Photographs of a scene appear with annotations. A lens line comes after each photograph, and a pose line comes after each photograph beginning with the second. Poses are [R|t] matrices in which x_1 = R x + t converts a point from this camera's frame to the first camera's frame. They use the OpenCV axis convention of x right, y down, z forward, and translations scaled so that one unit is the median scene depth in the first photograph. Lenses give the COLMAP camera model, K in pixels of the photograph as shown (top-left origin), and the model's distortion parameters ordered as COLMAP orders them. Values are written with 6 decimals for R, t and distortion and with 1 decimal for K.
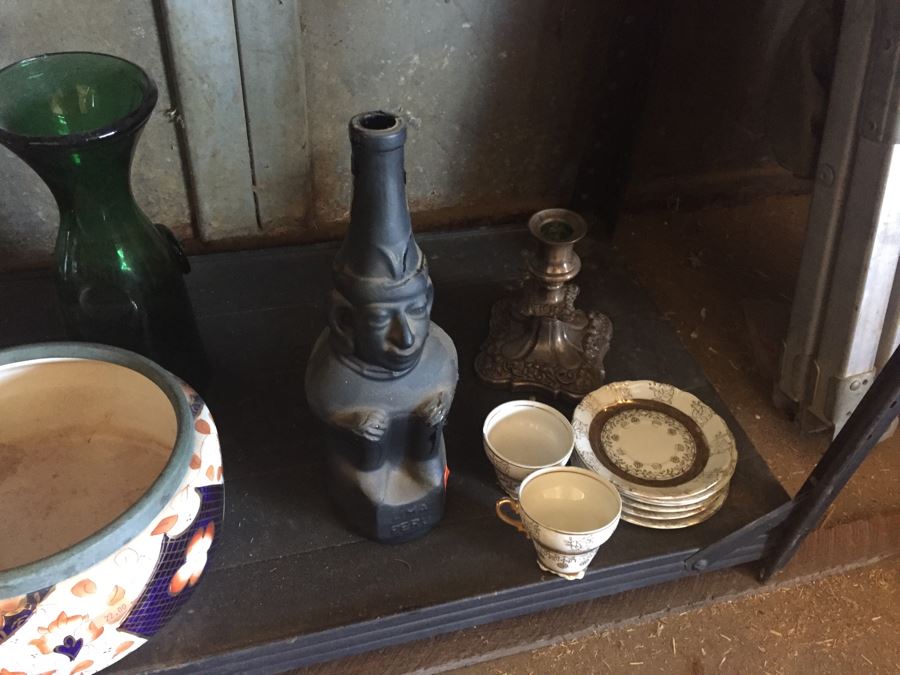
lens RADIAL K [[754.9, 0, 446.9], [0, 754.9, 335.1], [0, 0, 1]] dist [0.087260, -0.125419]
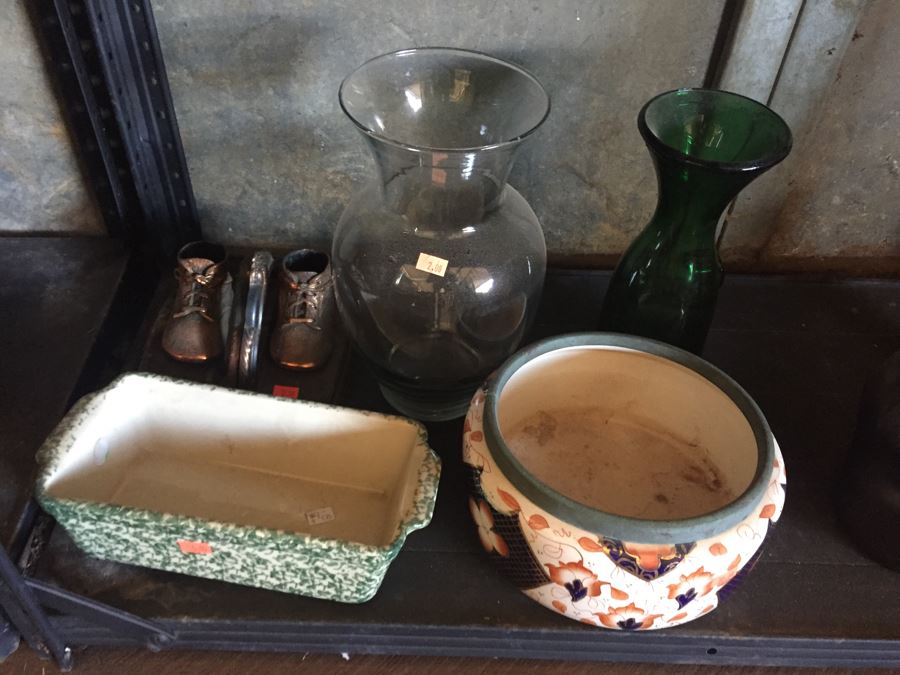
lens RADIAL K [[754.9, 0, 449.7], [0, 754.9, 339.3], [0, 0, 1]] dist [0.087260, -0.125419]
pose [[0.961180, 0.158397, -0.225929, -0.499114], [-0.164410, 0.986360, -0.007931, 0.069735], [0.221591, 0.044768, 0.974111, -0.177396]]
